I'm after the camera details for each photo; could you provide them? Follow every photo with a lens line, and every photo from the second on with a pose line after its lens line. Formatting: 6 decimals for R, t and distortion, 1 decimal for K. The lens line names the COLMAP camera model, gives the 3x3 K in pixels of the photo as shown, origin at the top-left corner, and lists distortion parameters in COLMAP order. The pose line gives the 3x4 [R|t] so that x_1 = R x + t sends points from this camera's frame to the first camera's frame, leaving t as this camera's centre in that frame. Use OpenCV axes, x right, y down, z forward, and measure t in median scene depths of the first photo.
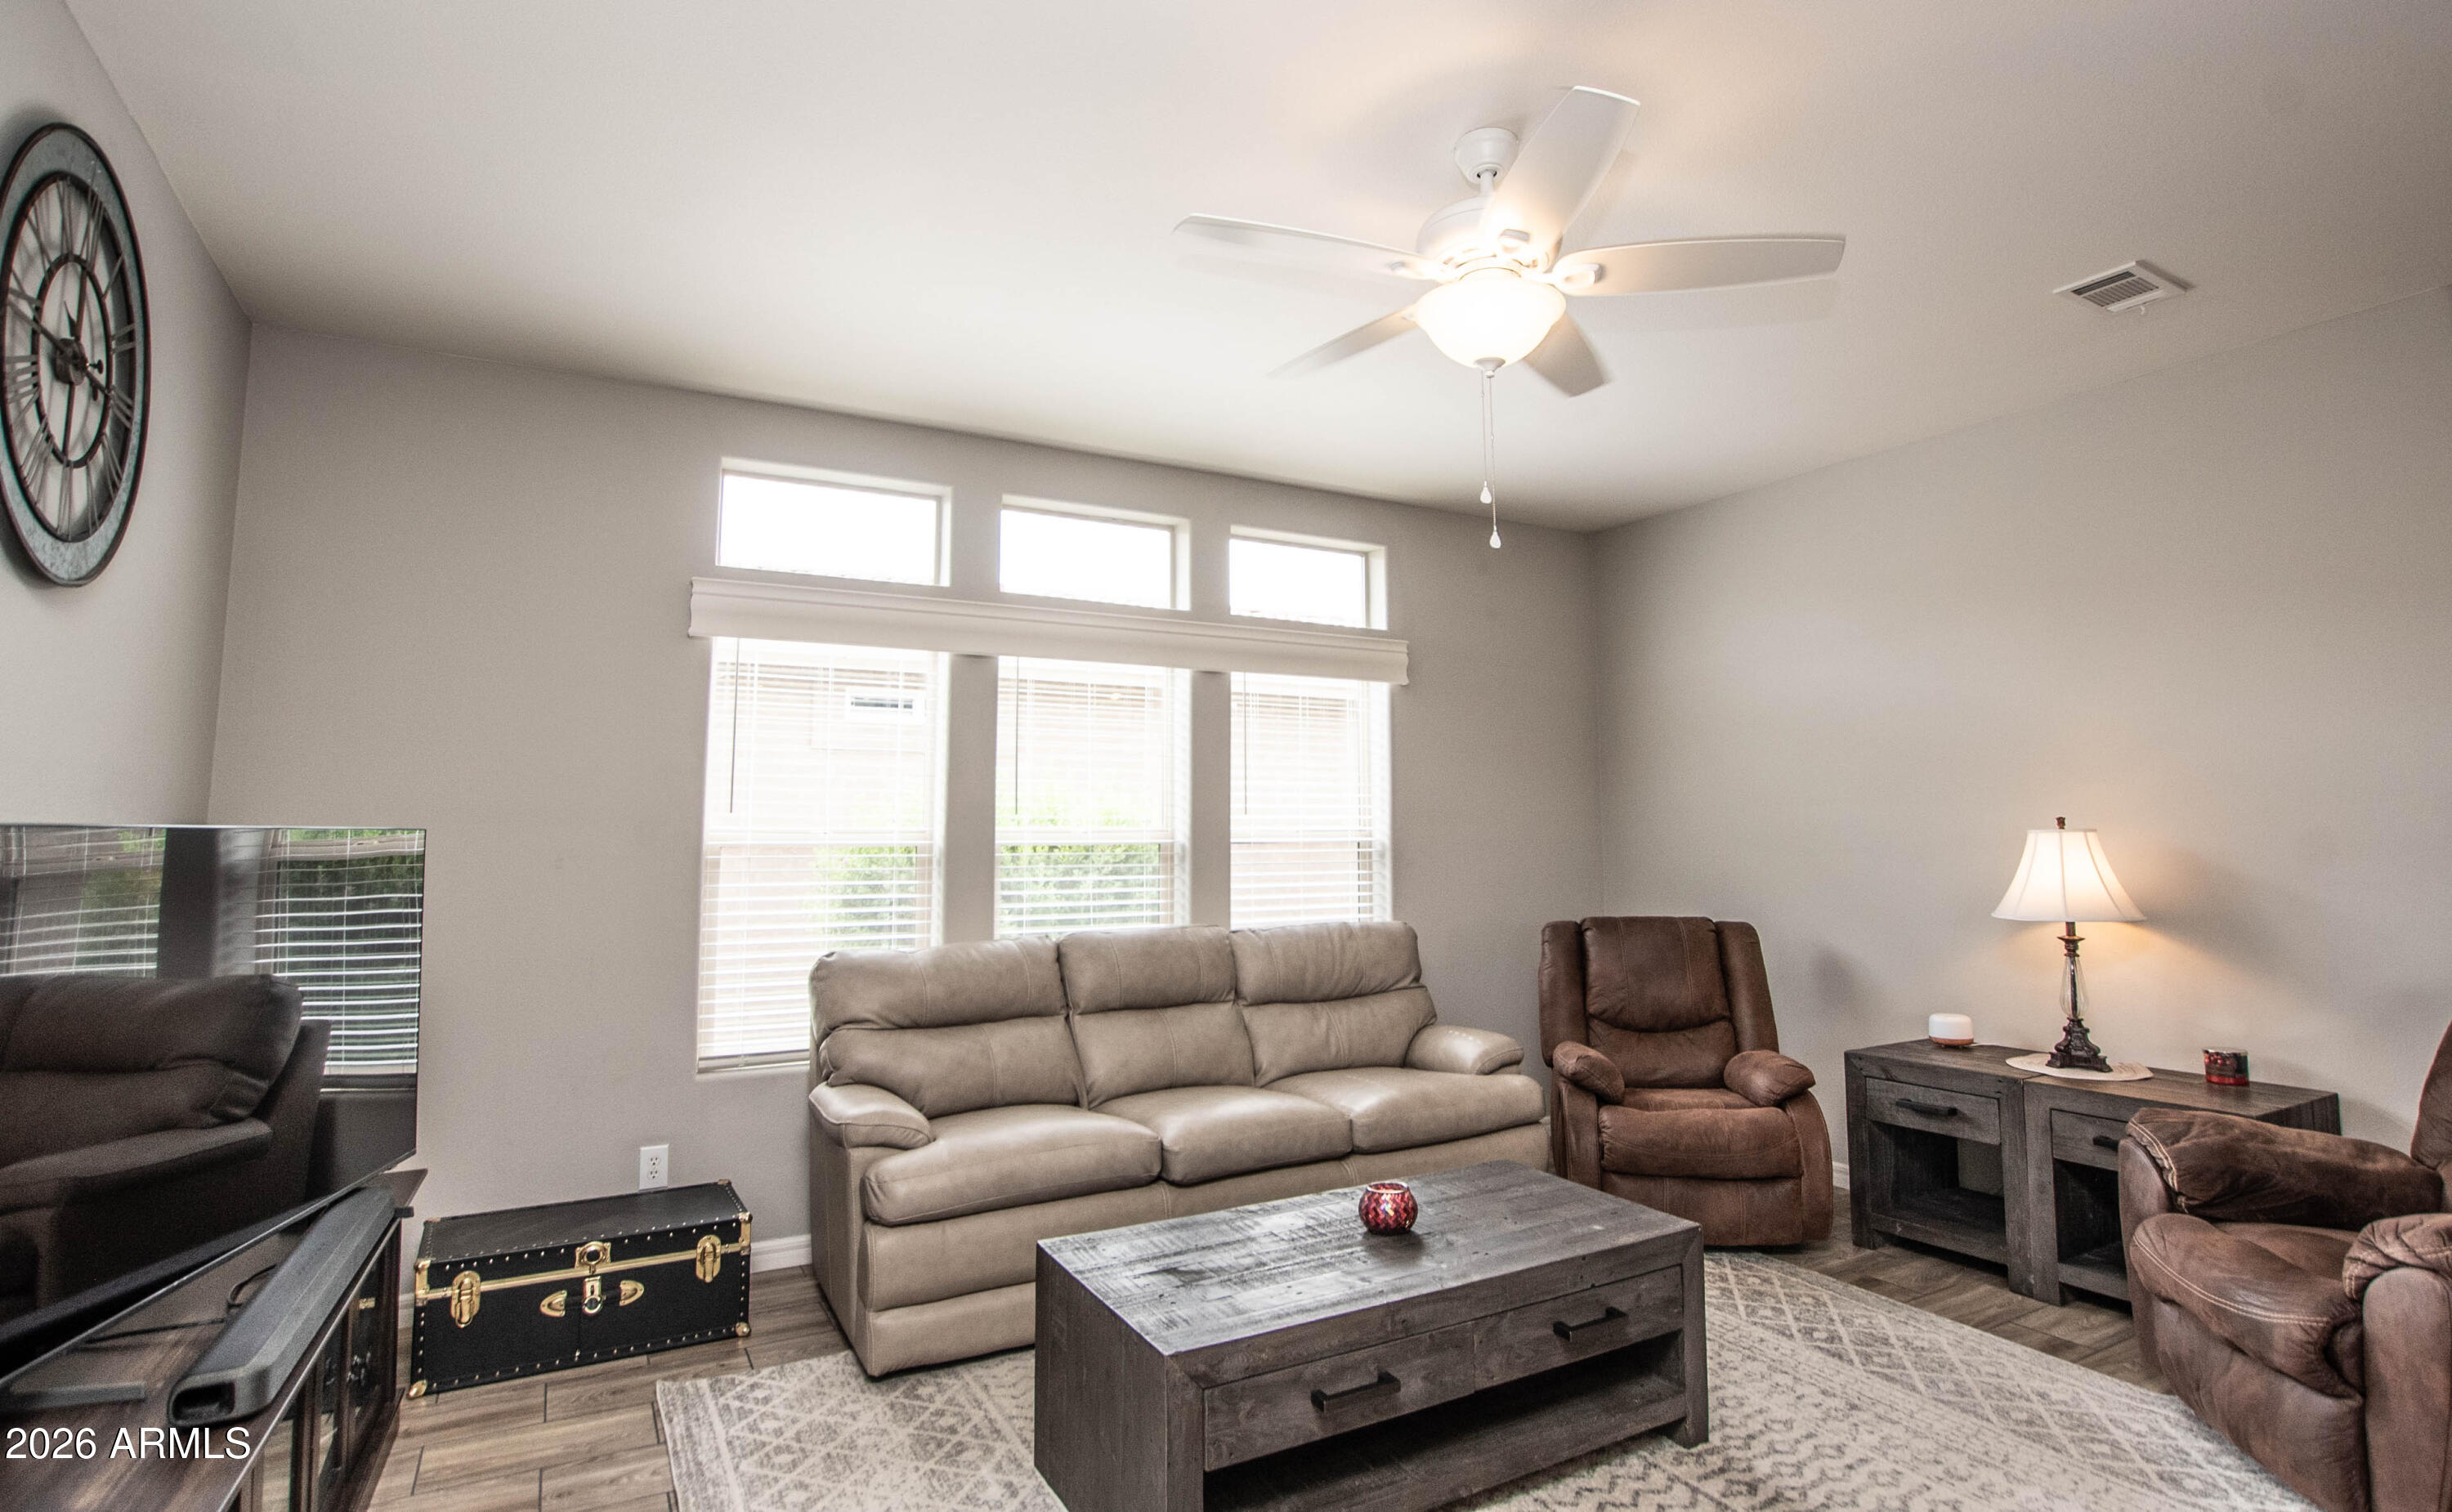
lens RADIAL K [[1211.6, 0, 1251.7], [0, 1211.6, 703.8], [0, 0, 1]] dist [-0.028202, 0.002393]
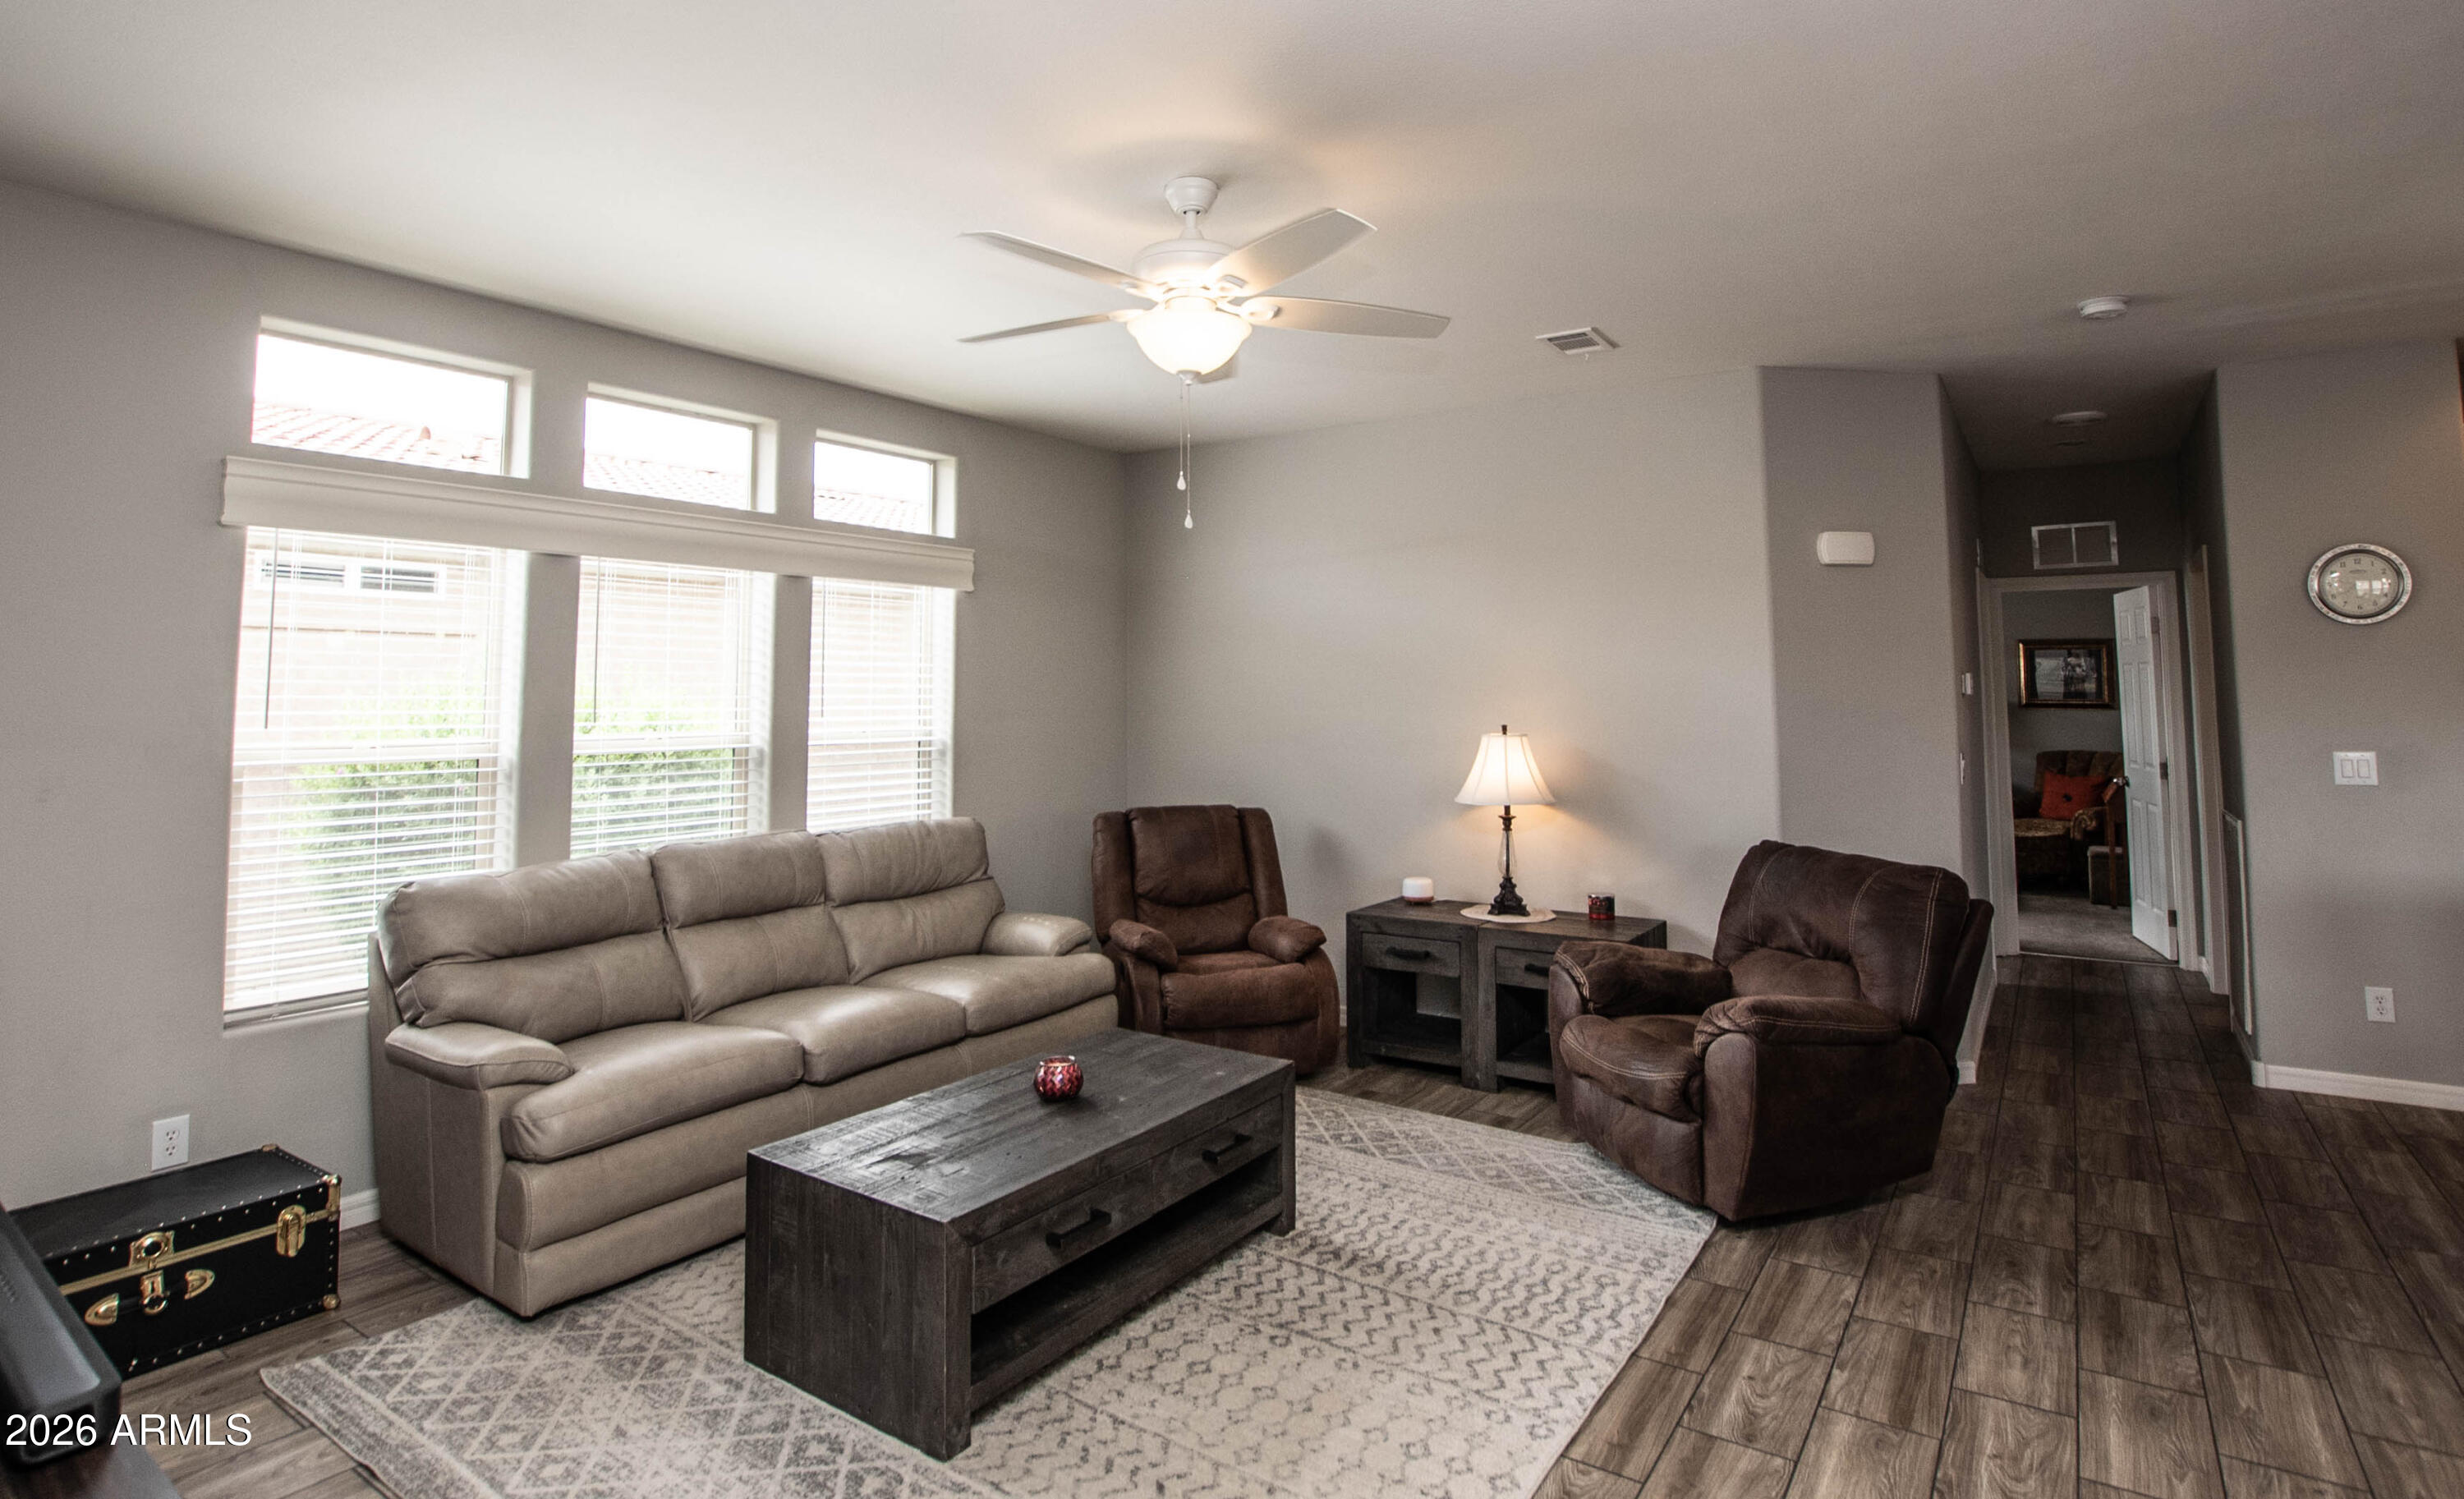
lens RADIAL K [[1250.3, 0, 1219.7], [0, 1250.3, 600.4], [0, 0, 1]] dist [-0.029680, 0.002009]
pose [[0.900938, 0.034890, 0.432544, -0.217476], [-0.047154, 0.998732, 0.017656, -0.055198], [-0.431379, -0.036303, 0.901440, -0.103551]]
